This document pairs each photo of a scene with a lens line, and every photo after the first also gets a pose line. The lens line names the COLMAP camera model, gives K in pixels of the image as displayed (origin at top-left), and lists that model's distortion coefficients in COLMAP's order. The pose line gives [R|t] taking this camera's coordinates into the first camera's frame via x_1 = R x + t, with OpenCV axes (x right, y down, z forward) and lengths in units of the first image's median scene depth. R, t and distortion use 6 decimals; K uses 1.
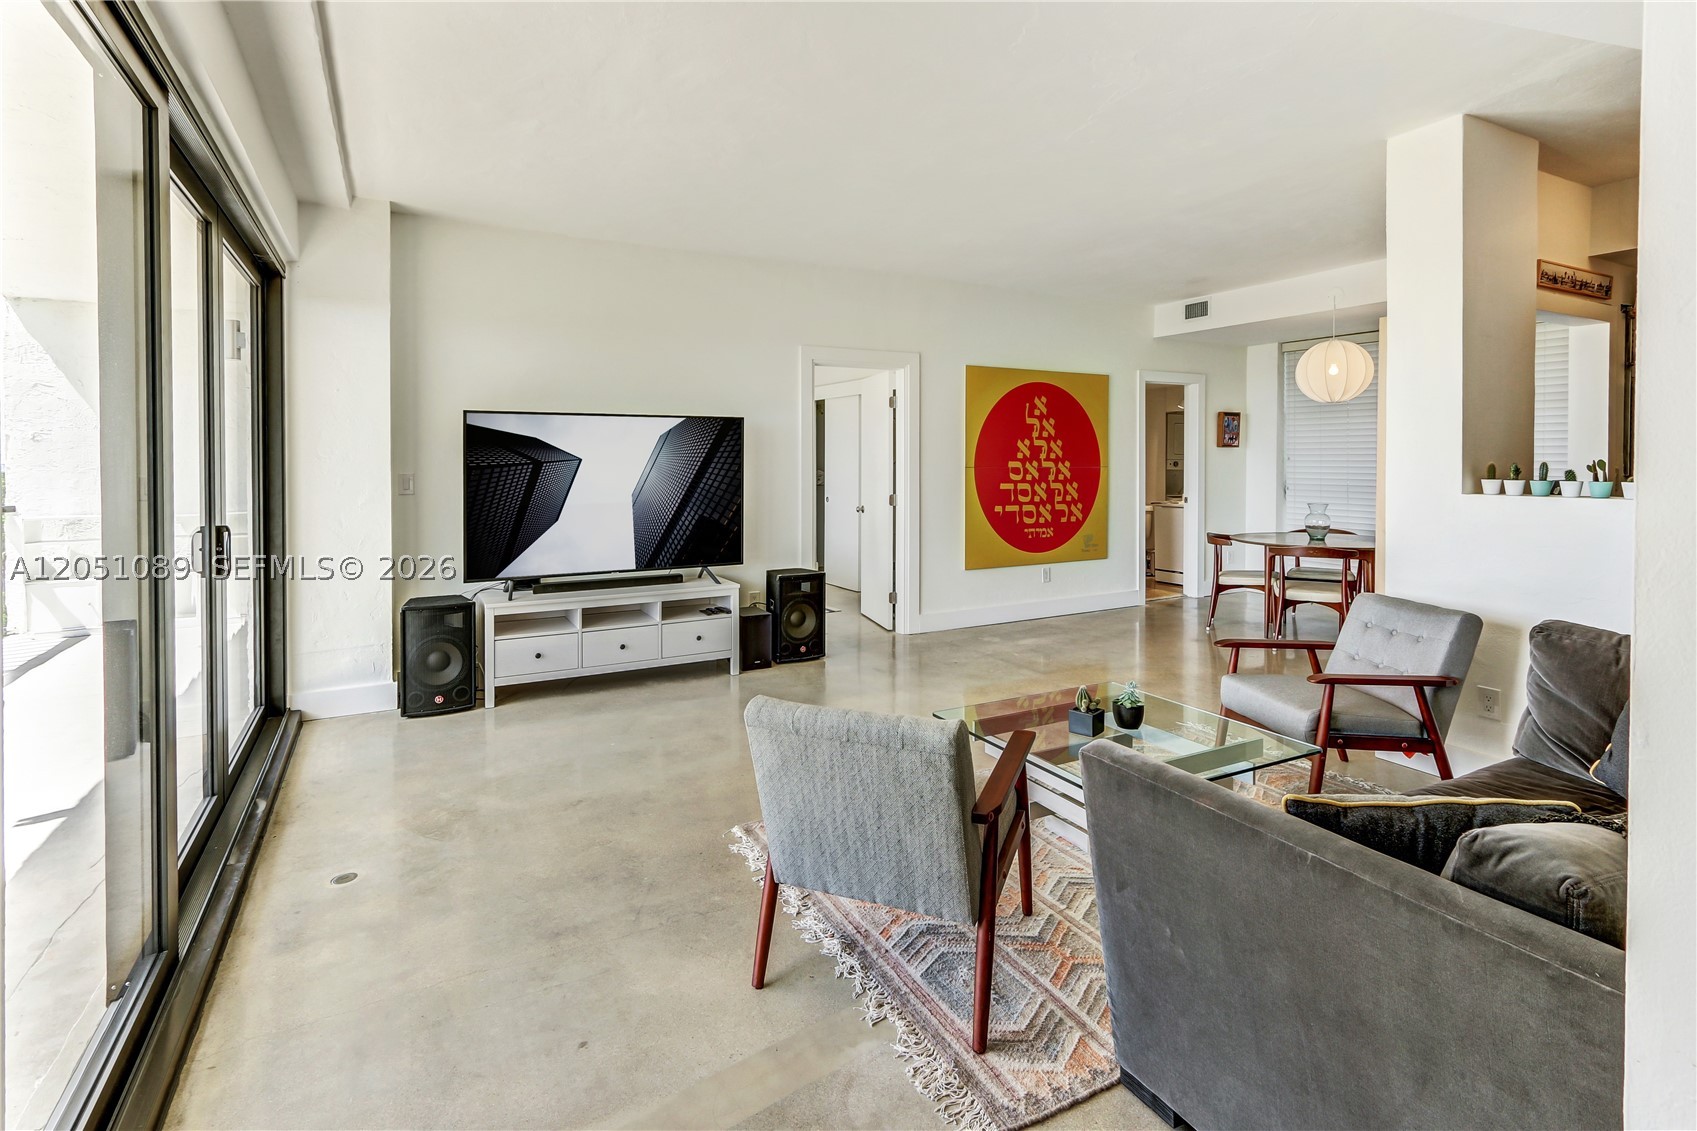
lens RADIAL K [[833.1, 0, 829.8], [0, 833.1, 477.3], [0, 0, 1]] dist [-0.003536, -0.000017]
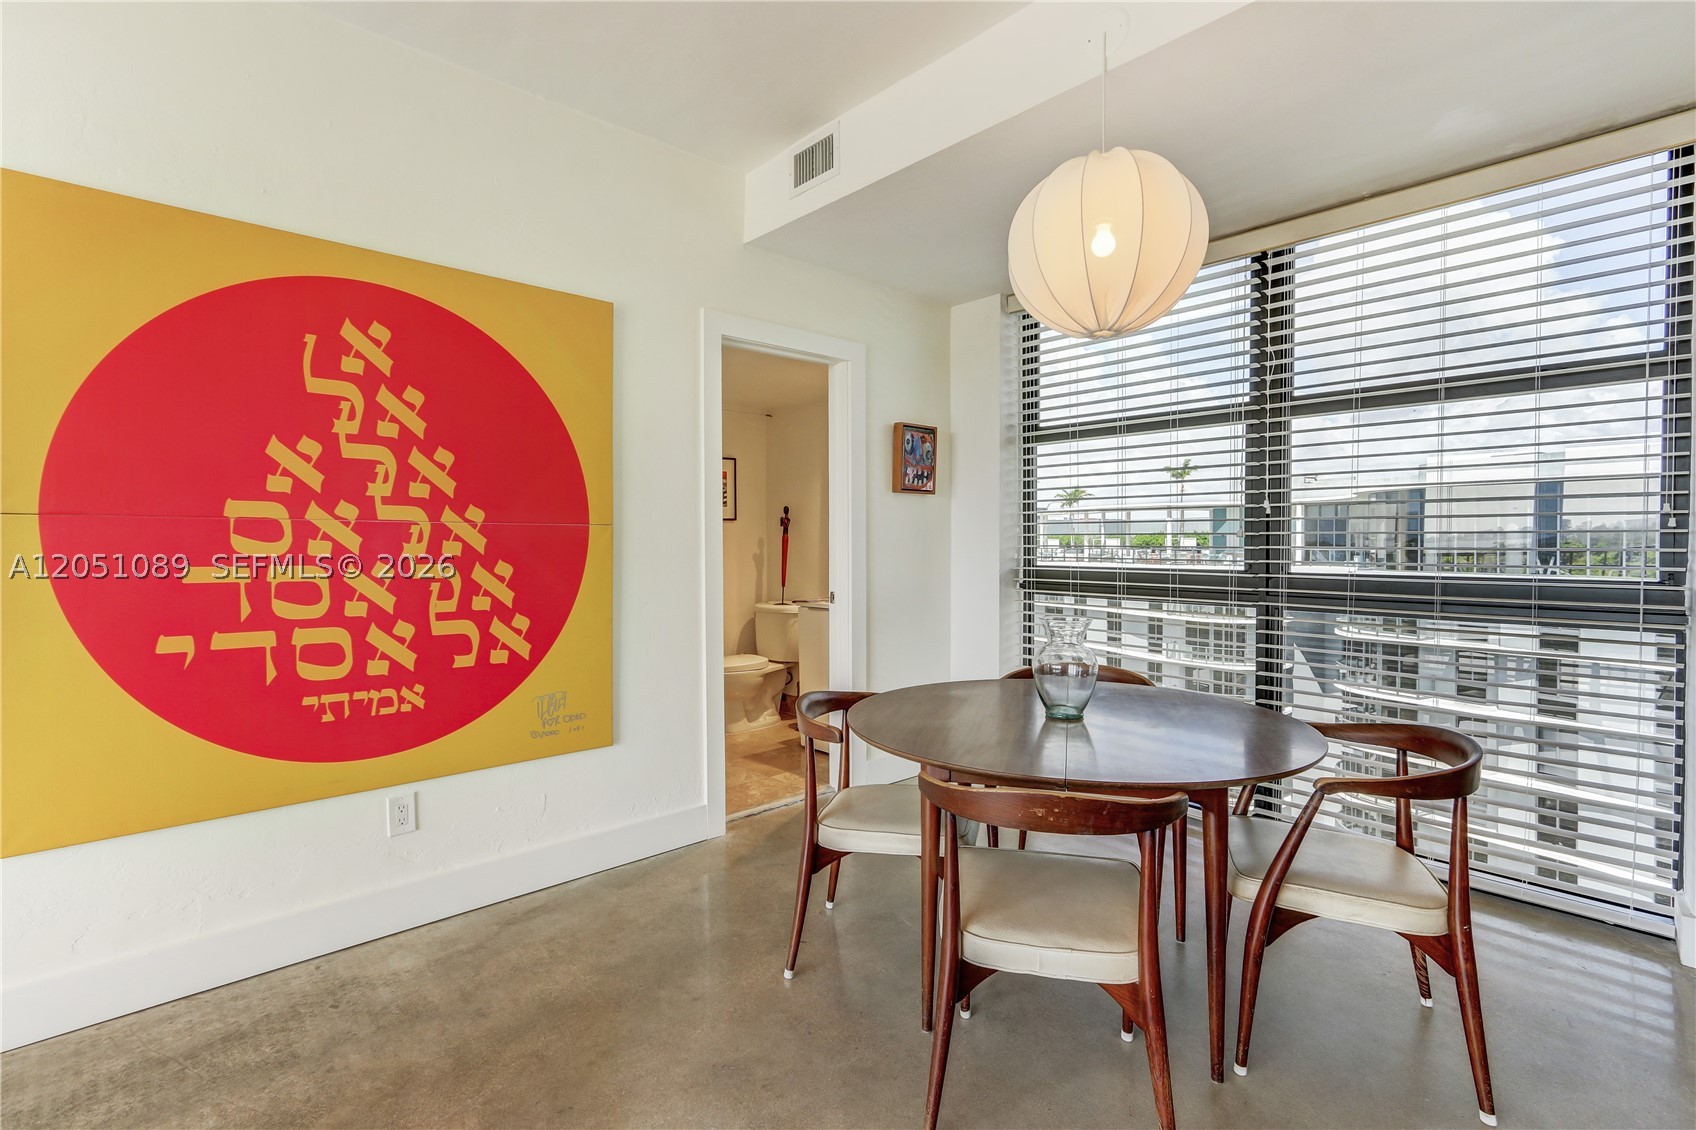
lens RADIAL K [[788.4, 0, 852.0], [0, 788.4, 560.7], [0, 0, 1]] dist [0.007401, 0.000719]
pose [[0.968951, -0.003946, 0.247222, 0.369040], [0.003556, 0.999992, 0.002024, 0.005346], [-0.247228, -0.001082, 0.968957, 0.618248]]
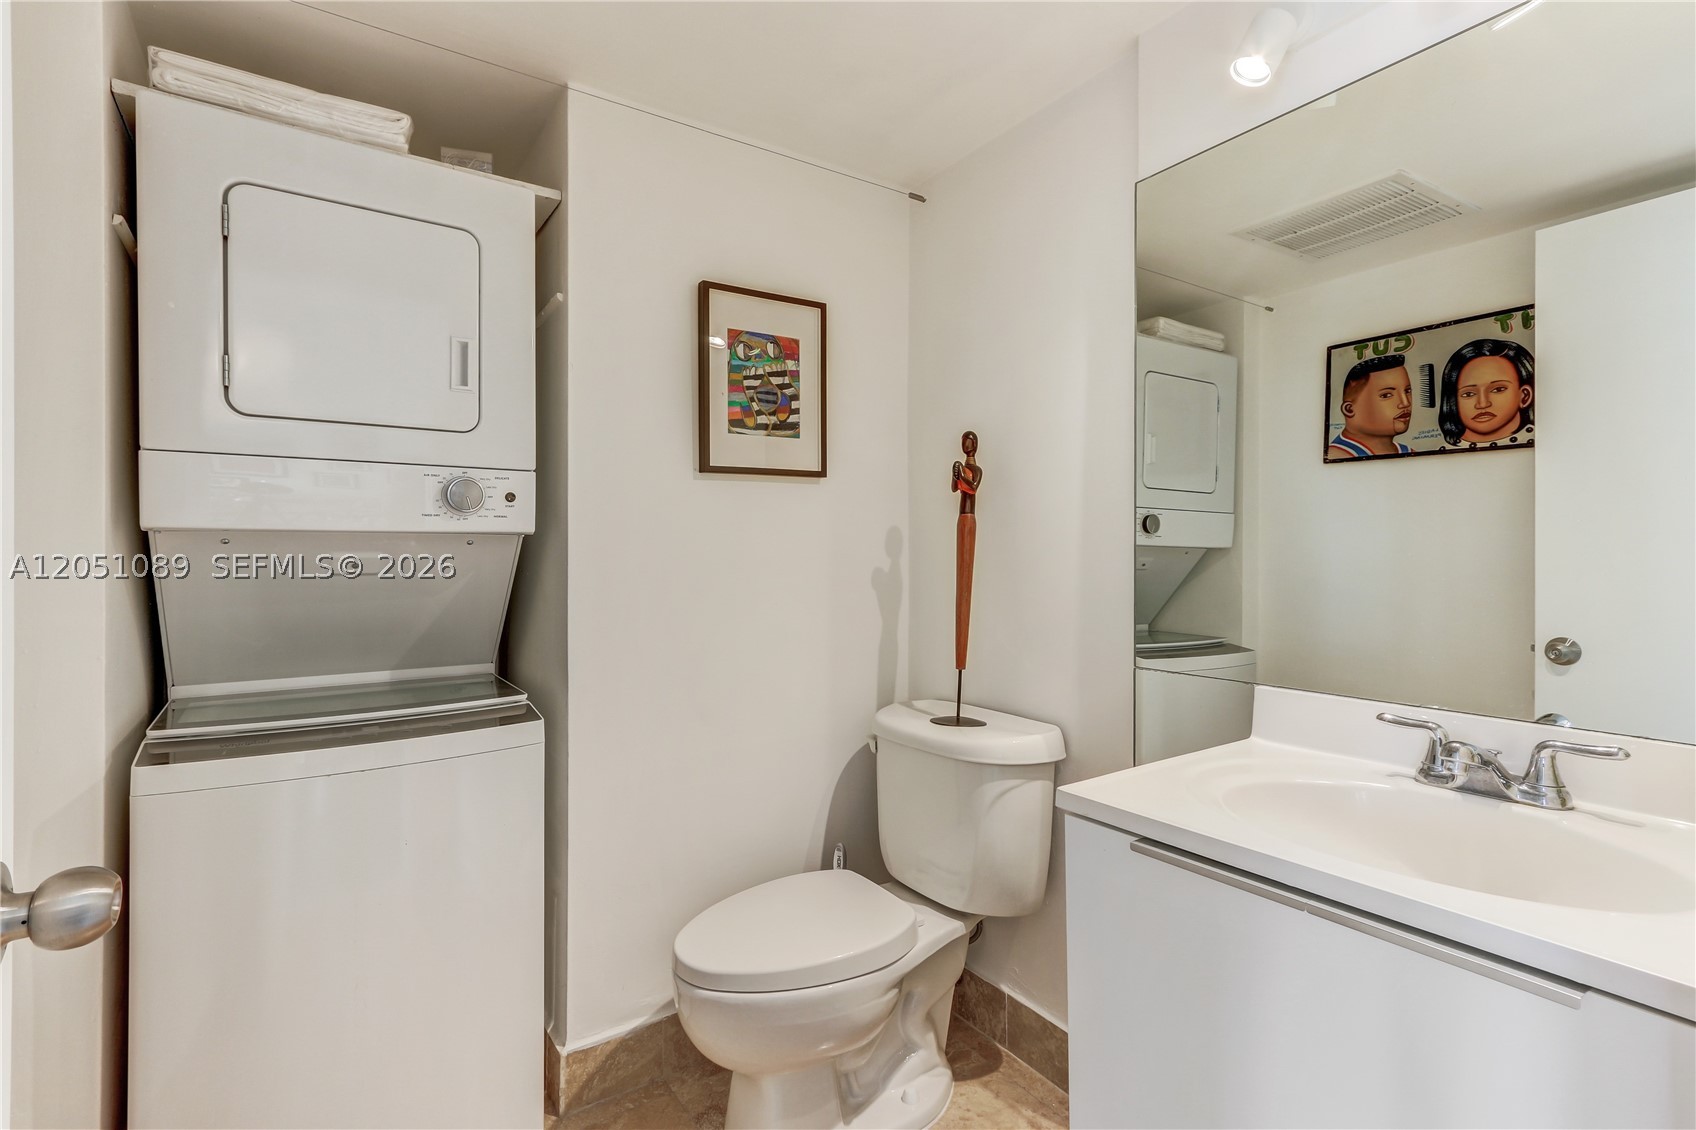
lens RADIAL K [[788.4, 0, 849.2], [0, 788.4, 565.3], [0, 0, 1]] dist [0.007401, 0.000719]
pose [[0.995823, 0.002822, 0.091262, 0.408889], [-0.001897, 0.999946, -0.010215, 0.002275], [-0.091286, 0.009999, 0.995774, 0.928496]]
